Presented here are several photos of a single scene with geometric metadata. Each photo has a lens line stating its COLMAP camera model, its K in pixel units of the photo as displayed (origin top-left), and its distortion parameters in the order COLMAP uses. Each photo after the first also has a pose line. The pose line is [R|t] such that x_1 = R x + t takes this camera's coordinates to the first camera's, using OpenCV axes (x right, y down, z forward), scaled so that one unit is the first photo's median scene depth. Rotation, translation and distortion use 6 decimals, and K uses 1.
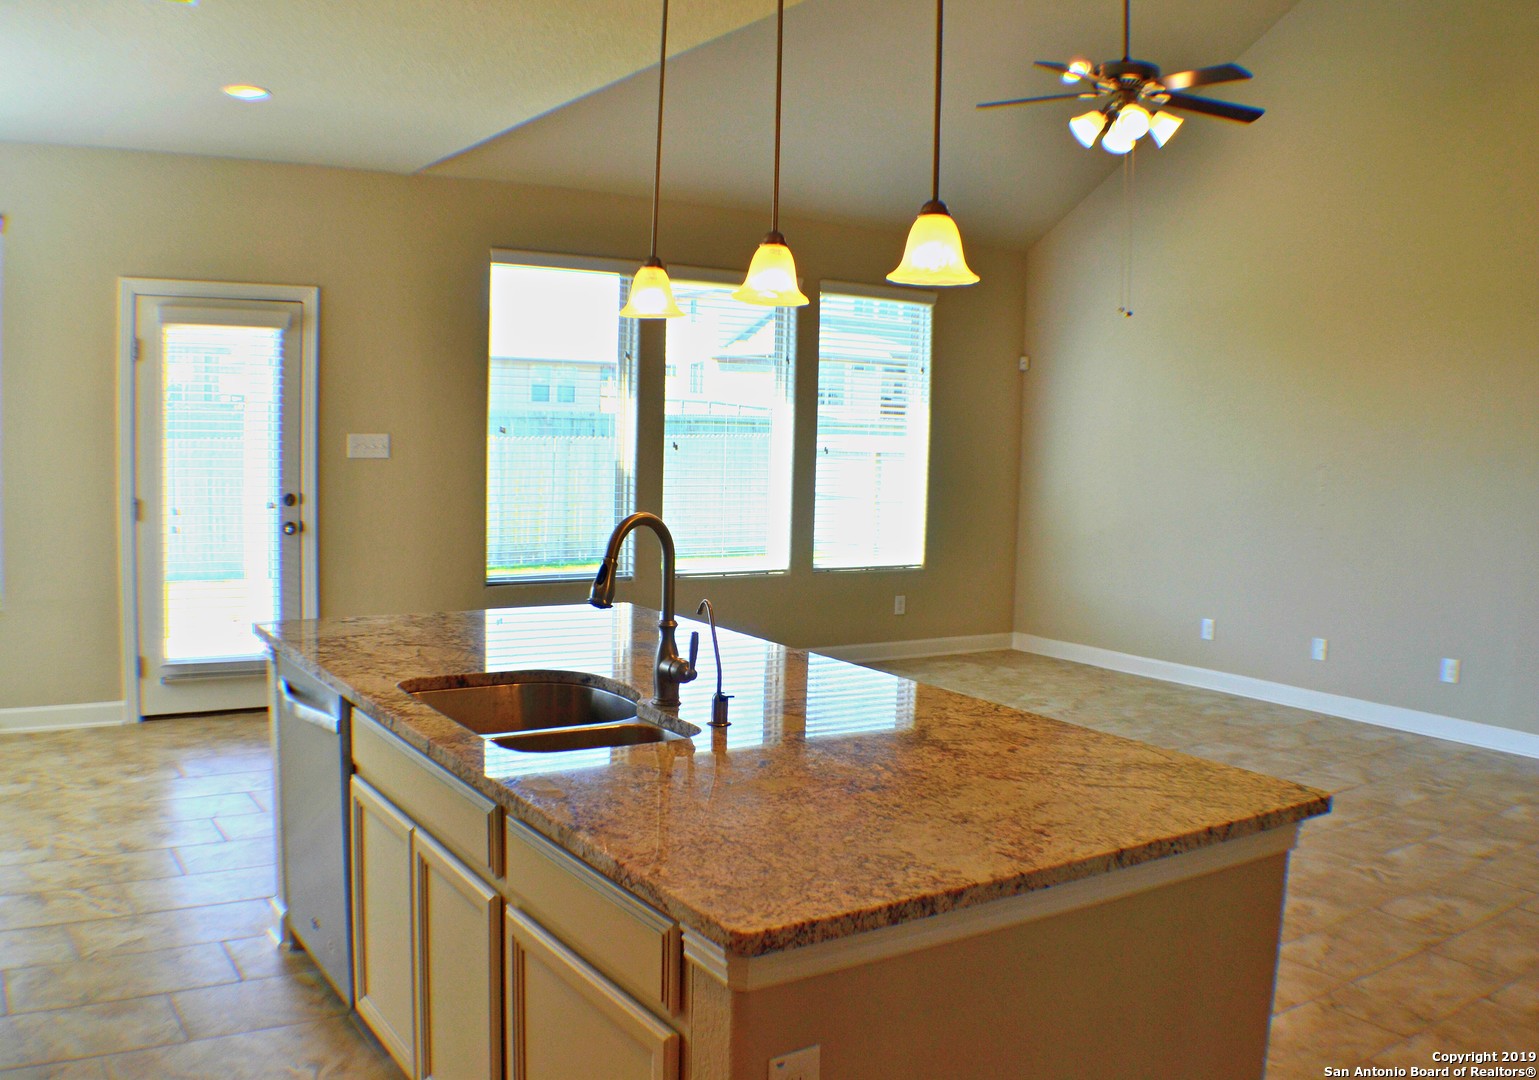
lens RADIAL K [[1319.7, 0, 769.5], [0, 1319.7, 540.0], [0, 0, 1]] dist [-0.165918, 0.000213]
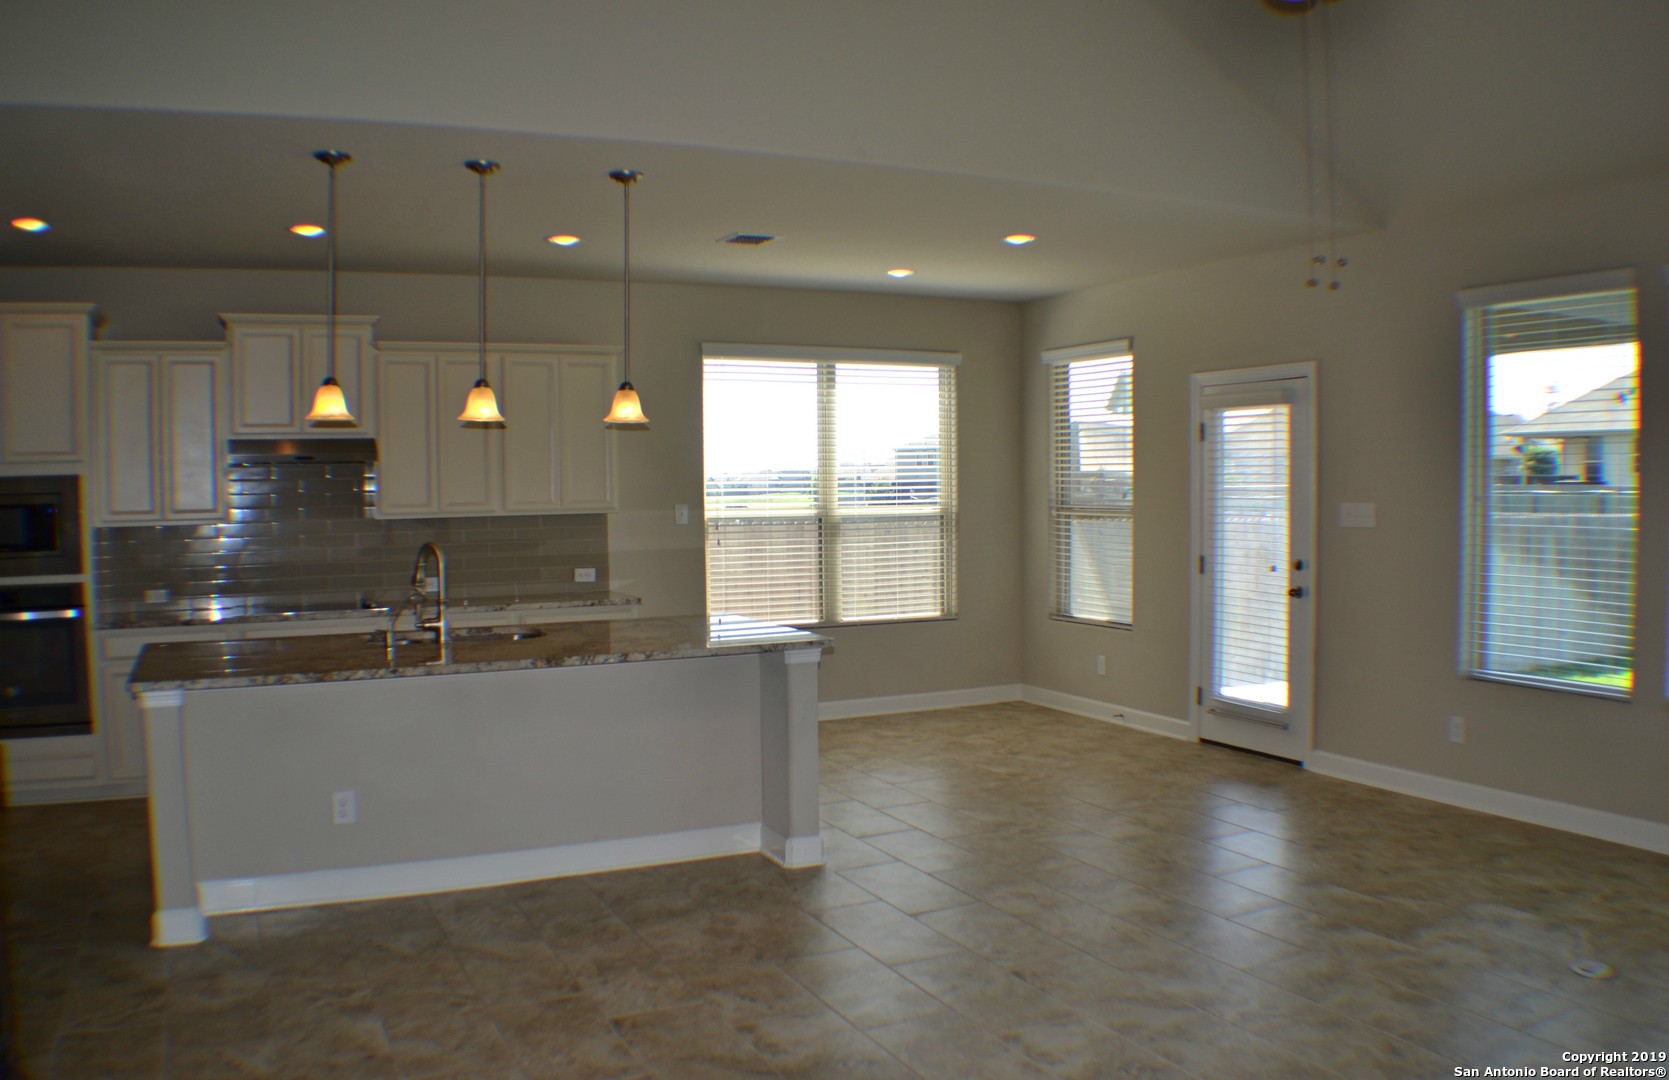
lens RADIAL K [[1325.4, 0, 834.5], [0, 1325.4, 540.0], [0, 0, 1]] dist [-0.209613, 0.067505]
pose [[-0.135529, 0.017000, -0.990628, 0.773056], [-0.078177, 0.996552, 0.027797, -0.054854], [0.987684, 0.081211, -0.133732, 0.819692]]
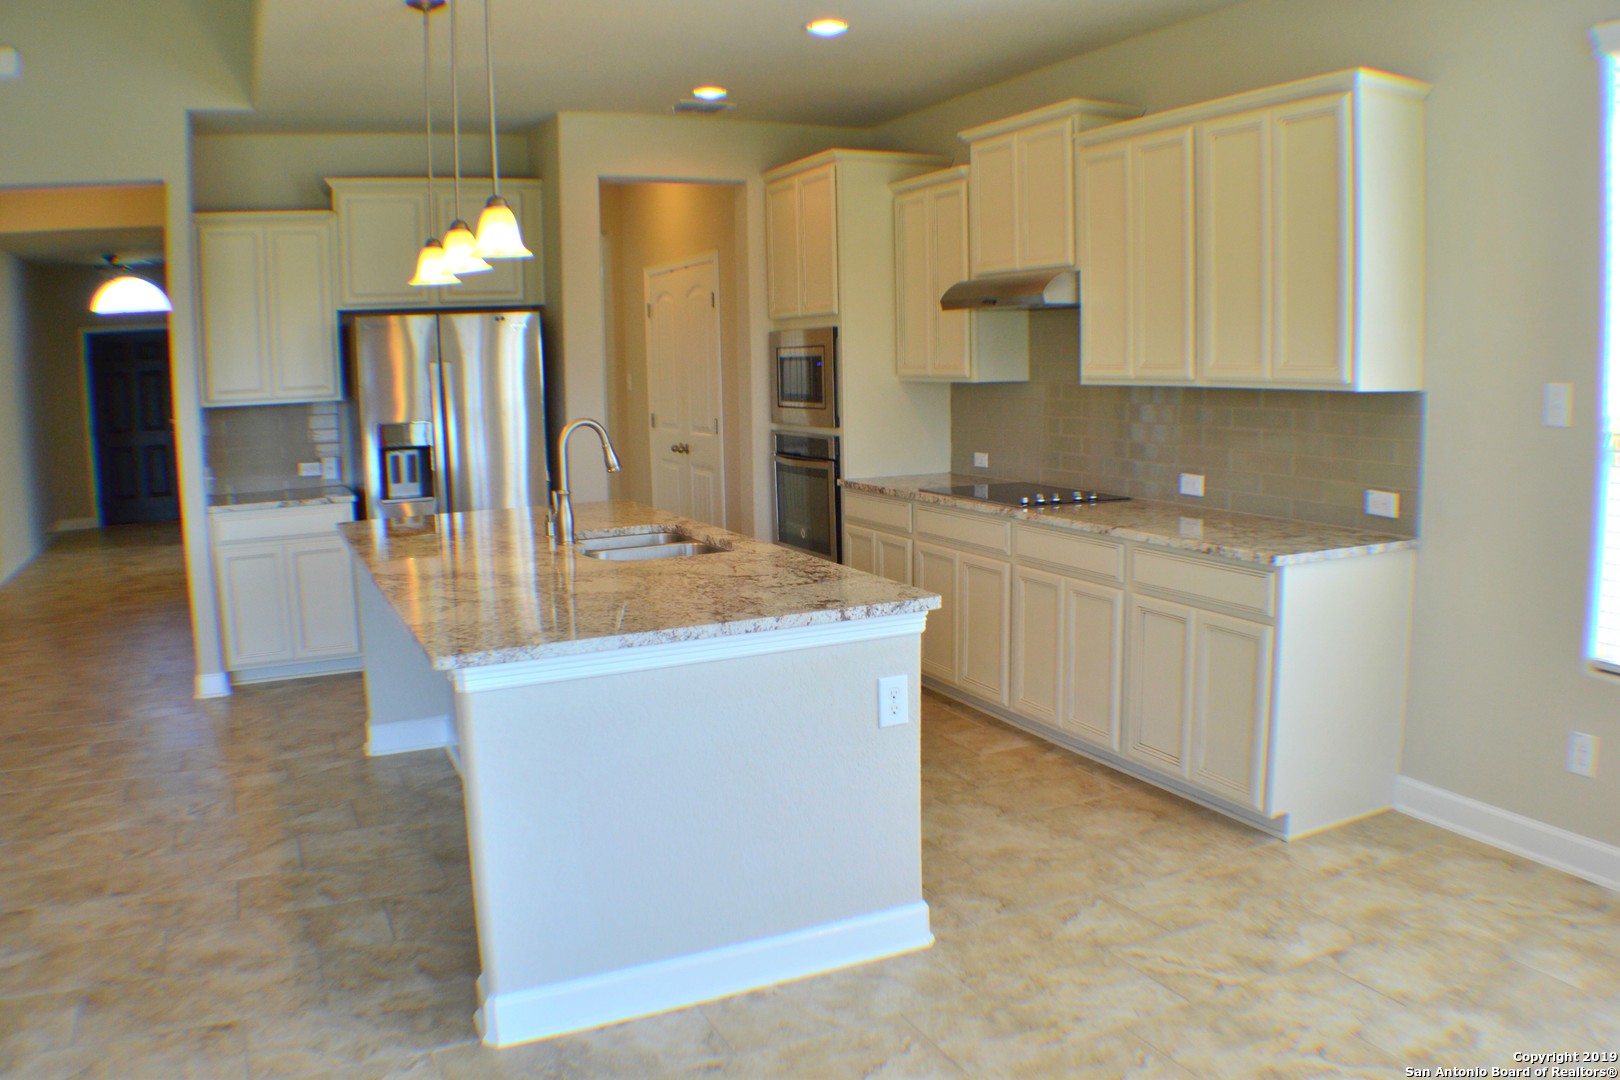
lens RADIAL K [[1265.3, 0, 810.0], [0, 1265.3, 540.0], [0, 0, 1]] dist [-0.190743, 0.030210]
pose [[-0.988582, -0.024800, 0.148628, -0.261698], [0.010712, 0.972301, 0.233487, -0.101408], [-0.150302, 0.232413, -0.960934, 1.083244]]
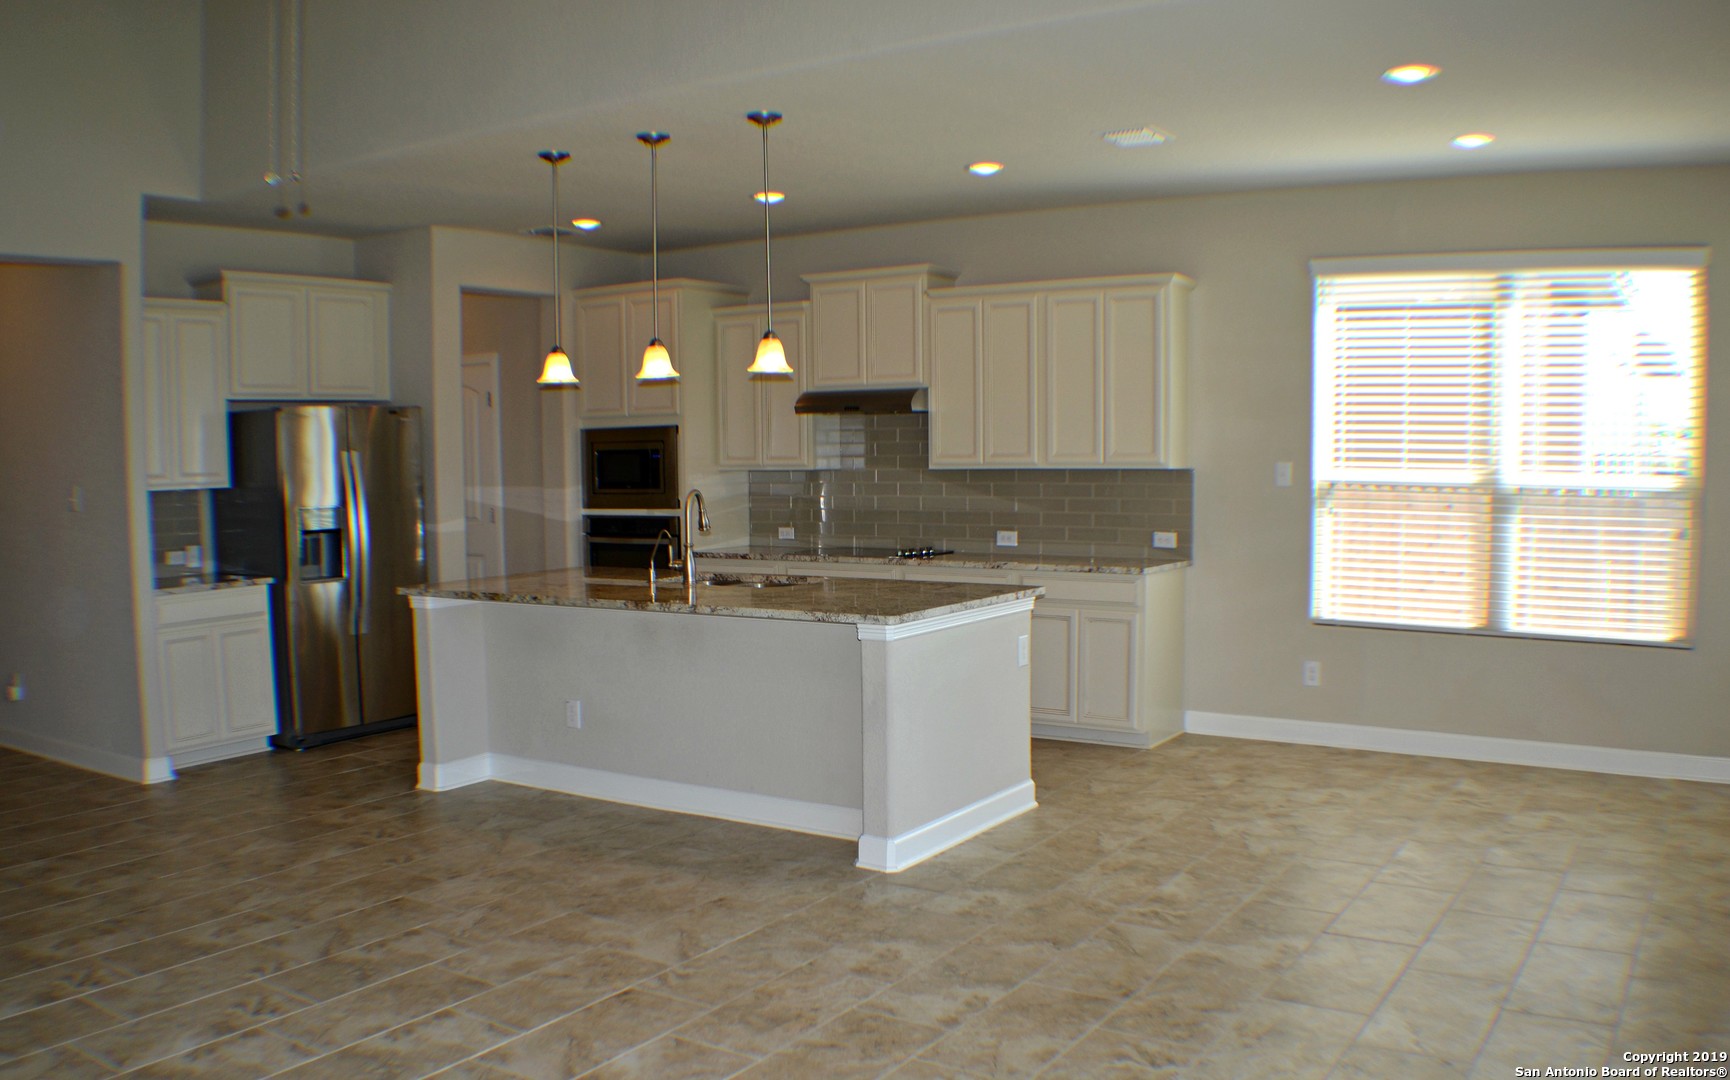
lens RADIAL K [[1482.8, 0, 841.1], [0, 1482.8, 628.0], [0, 0, 1]] dist [-0.184485, 0.001525]
pose [[-0.924910, 0.030774, -0.378938, 0.264352], [-0.045155, 0.980771, 0.189864, -0.116951], [0.377494, 0.192718, -0.905736, 1.452539]]
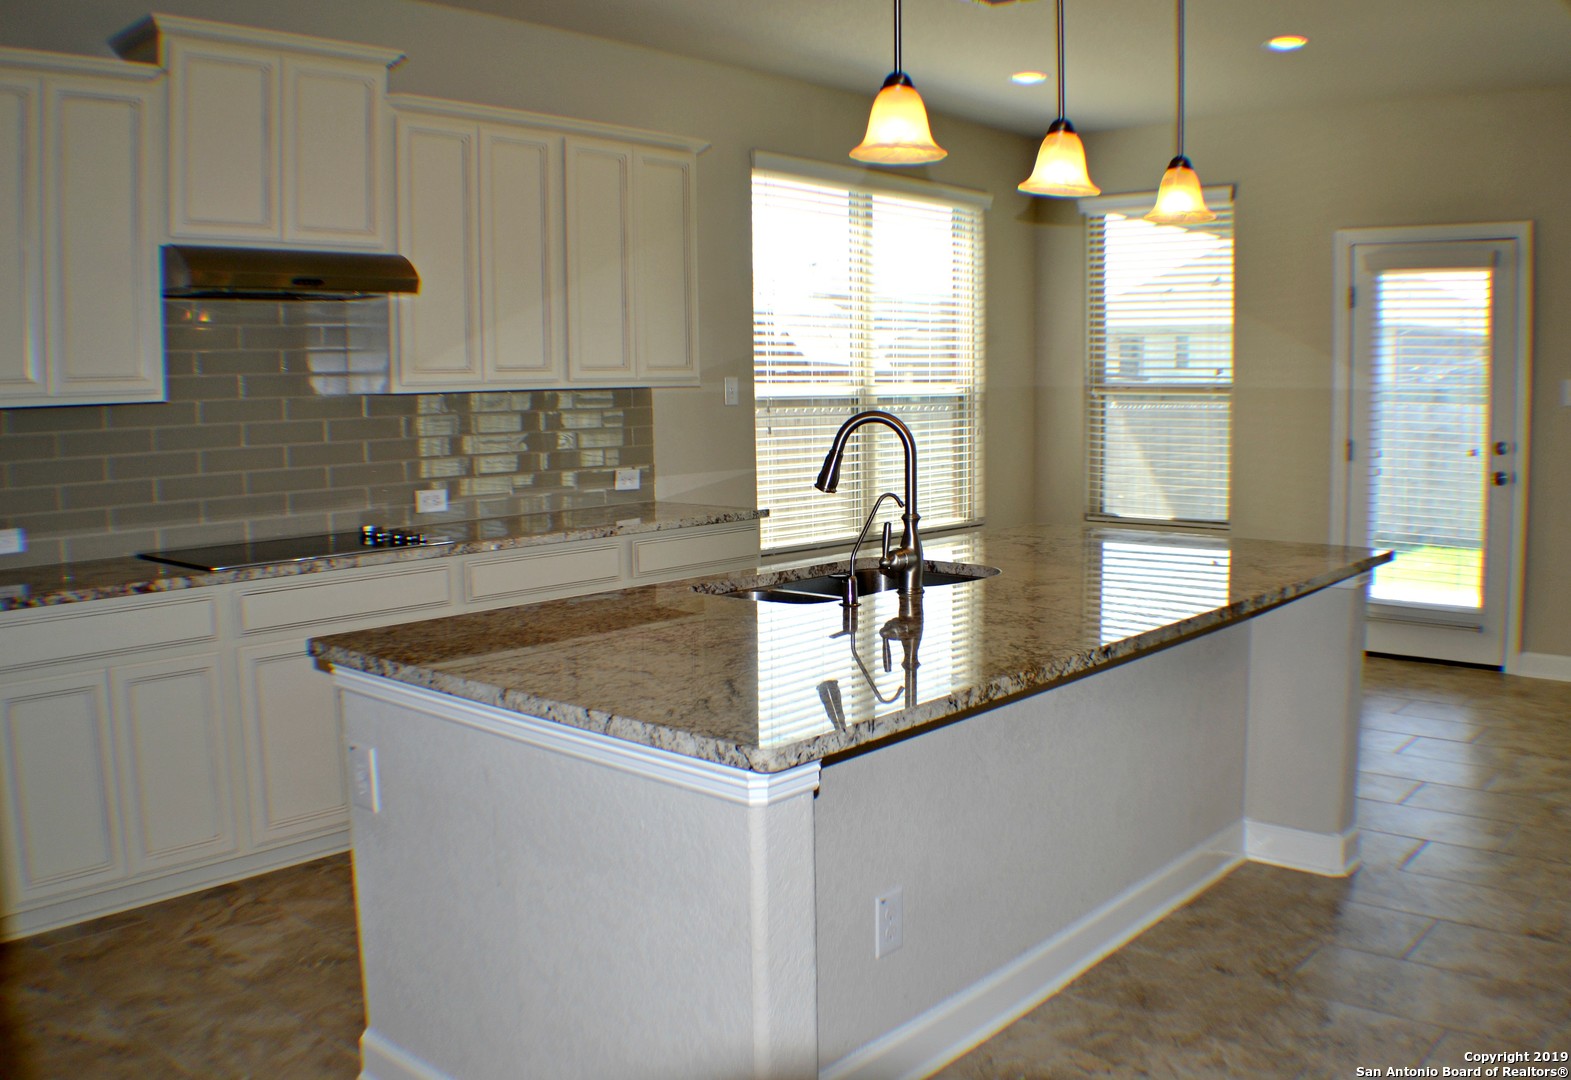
lens RADIAL K [[1363.8, 0, 840.2], [0, 1363.8, 532.9], [0, 0, 1]] dist [-0.176806, 0.020240]
pose [[0.281042, 0.076930, -0.956607, 0.437598], [-0.067578, 0.995894, 0.060236, 0.005983], [0.957313, 0.047717, 0.285087, 0.289010]]
